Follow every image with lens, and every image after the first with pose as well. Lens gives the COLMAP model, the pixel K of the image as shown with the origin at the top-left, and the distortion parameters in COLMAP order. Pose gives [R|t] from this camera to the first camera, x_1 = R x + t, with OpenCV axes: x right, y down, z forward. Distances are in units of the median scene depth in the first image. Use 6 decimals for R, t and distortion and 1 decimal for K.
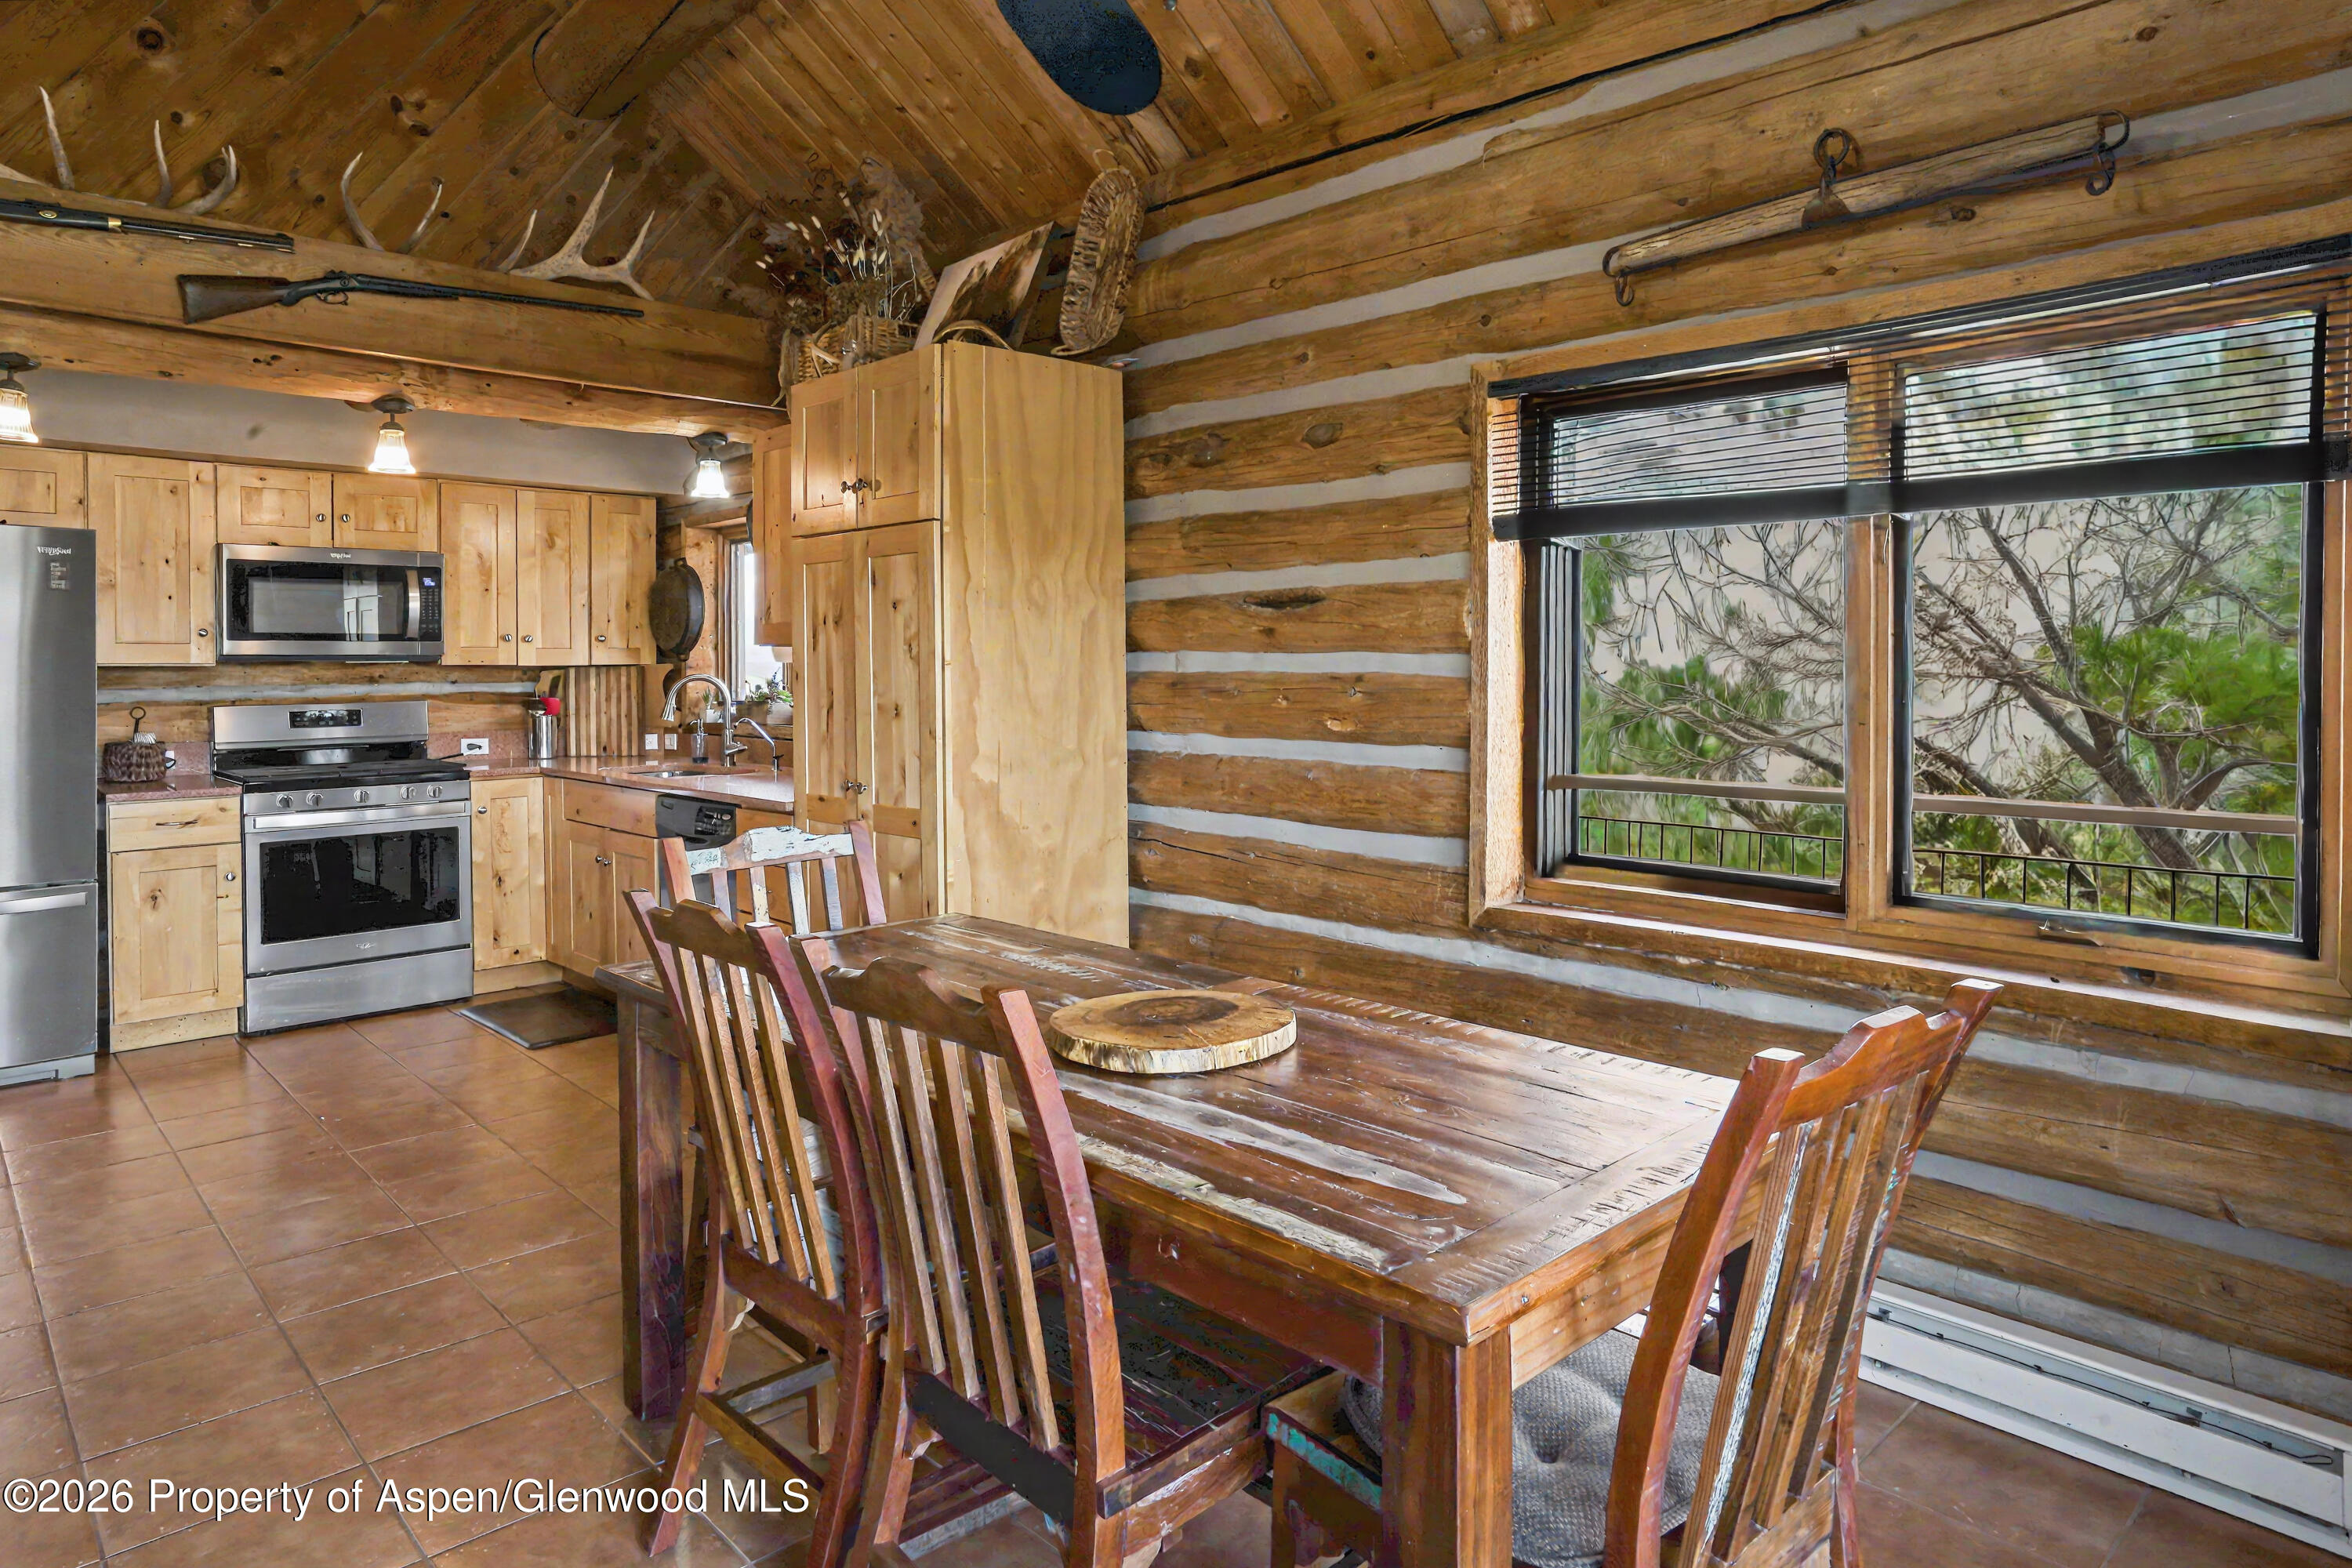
lens RADIAL K [[1380.2, 0, 1122.0], [0, 1380.2, 673.8], [0, 0, 1]] dist [0.007761, 0.010409]
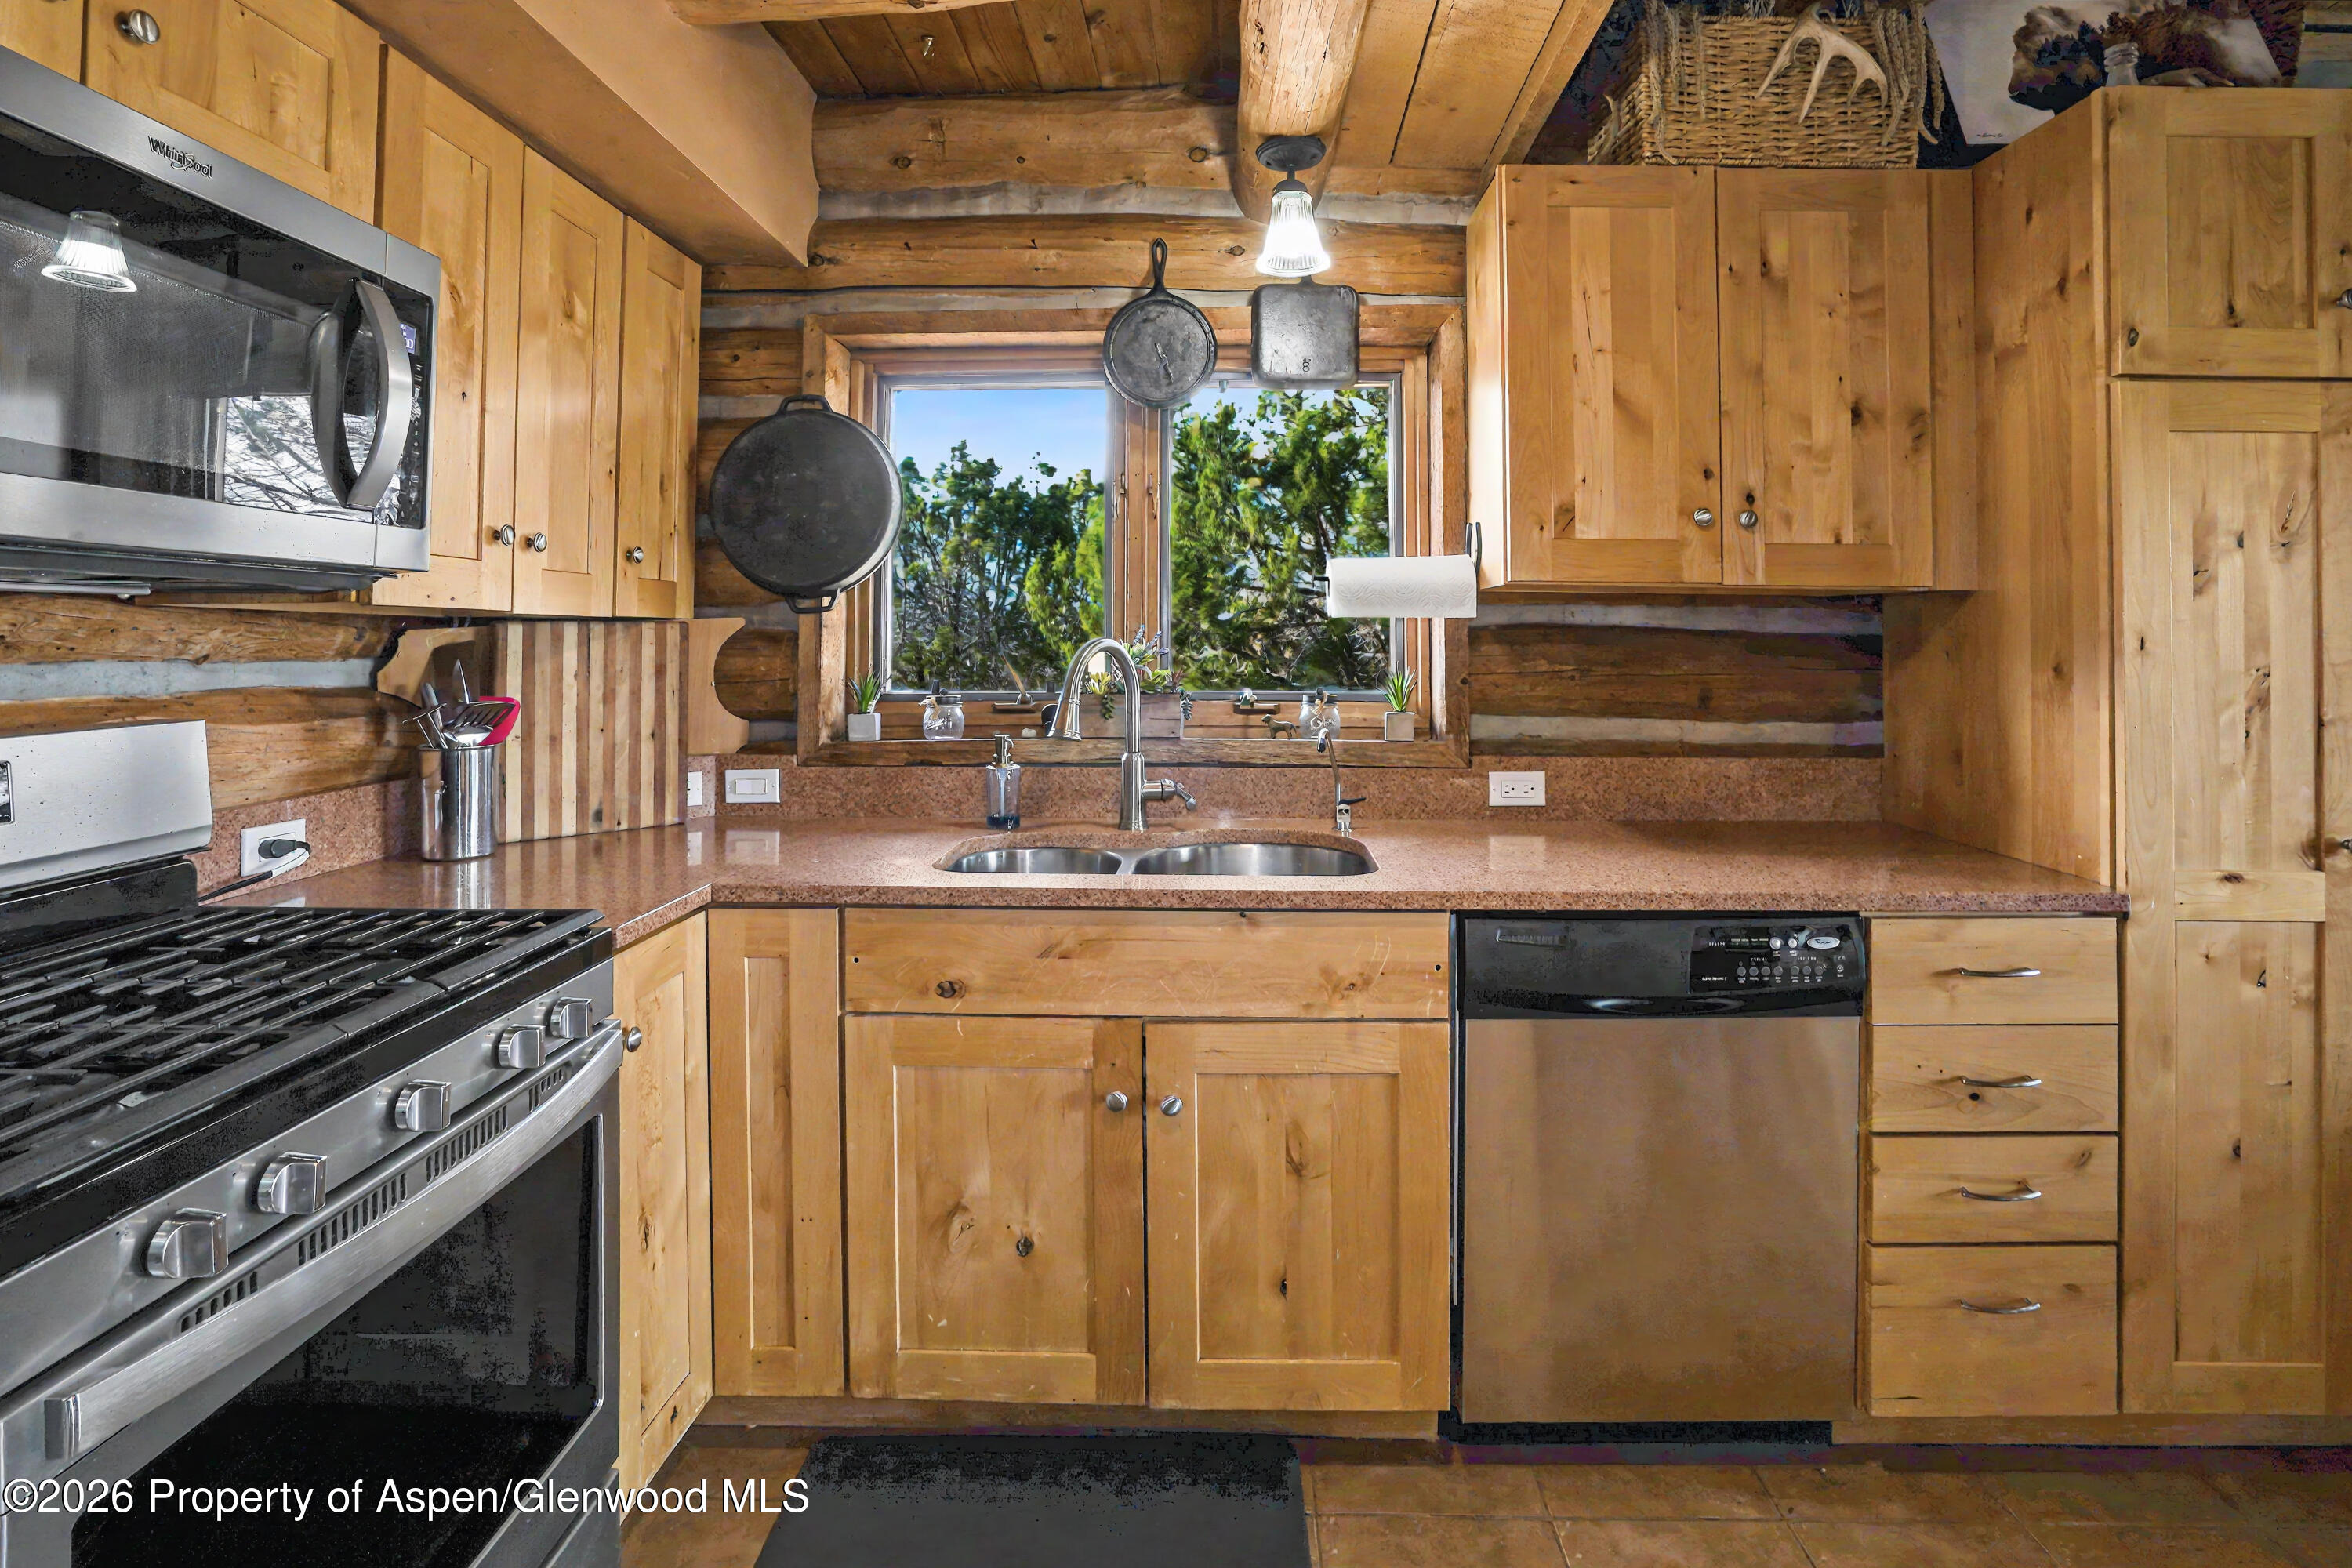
lens RADIAL K [[1126.2, 0, 1214.6], [0, 1126.2, 612.3], [0, 0, 1]] dist [-0.034490, 0.001384]
pose [[0.686026, 0.024829, 0.727153, -0.572334], [-0.001105, 0.999452, -0.033083, 0.003623], [-0.727576, 0.021892, 0.685678, 0.726159]]
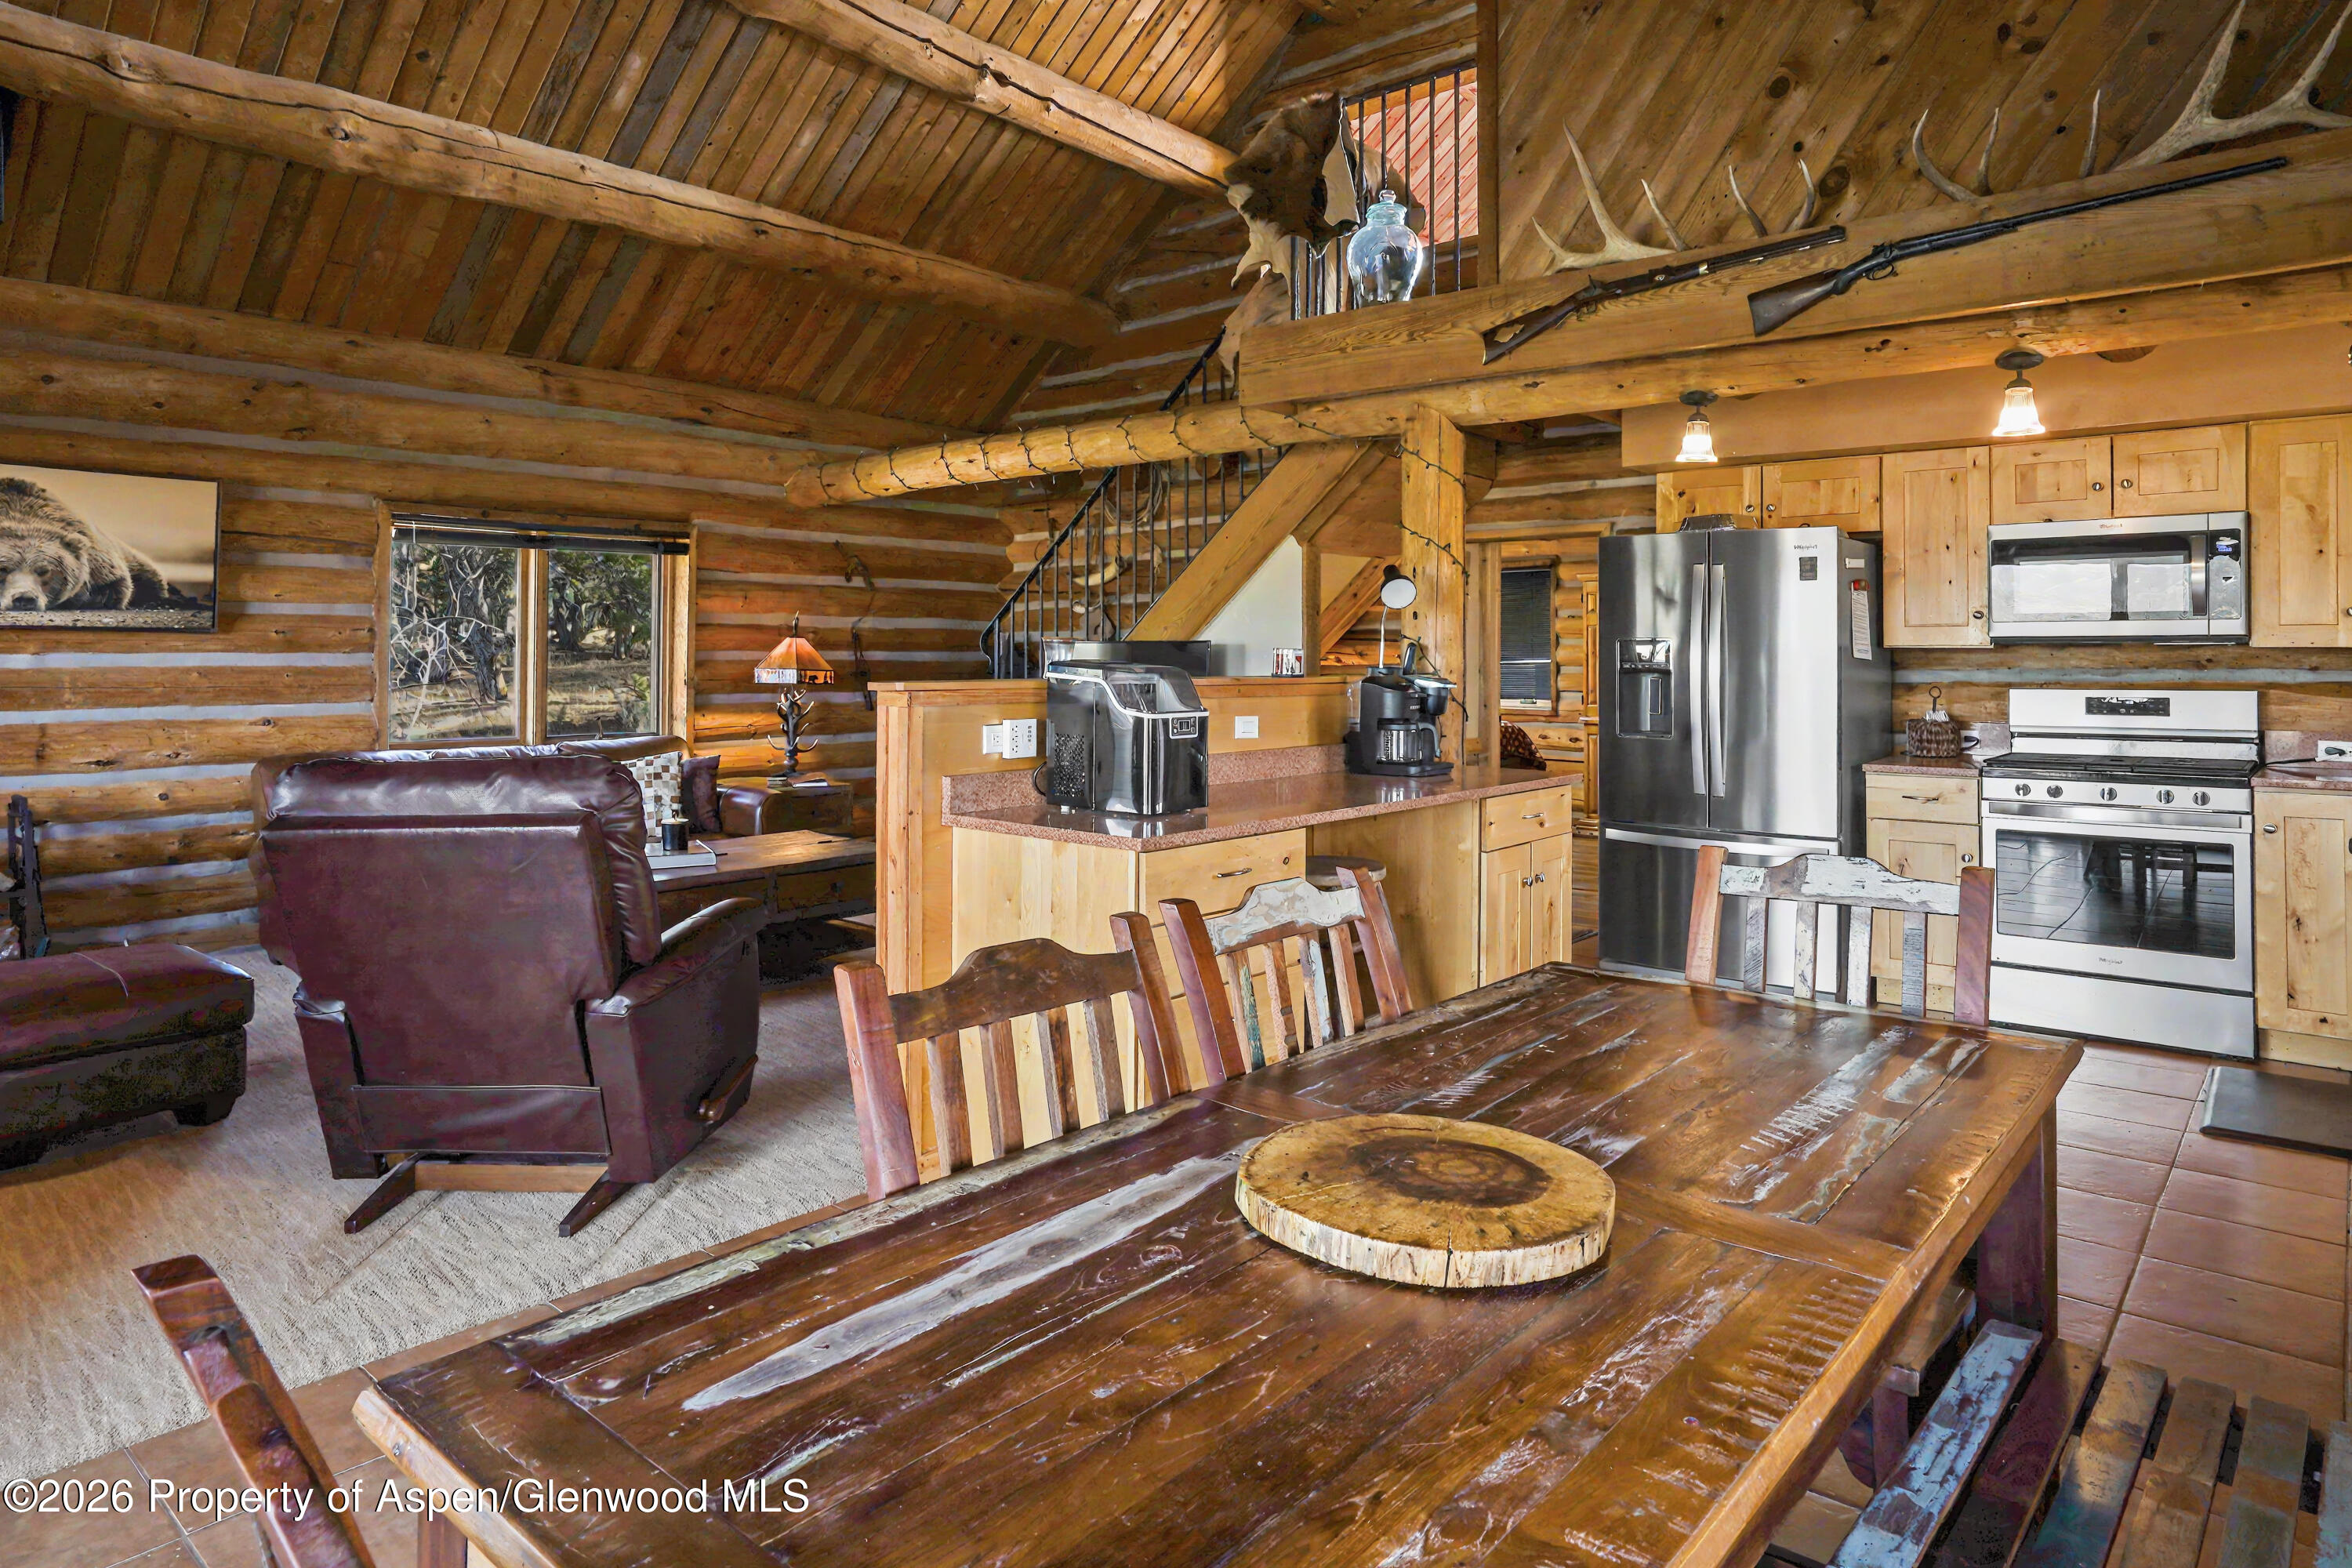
lens RADIAL K [[1380.2, 0, 1220.2], [0, 1380.2, 666.3], [0, 0, 1]] dist [0.007761, 0.010409]
pose [[0.149552, 0.015174, -0.988637, 0.244589], [-0.007757, 0.999869, 0.014173, -0.002185], [0.988723, 0.005550, 0.149651, 0.288075]]
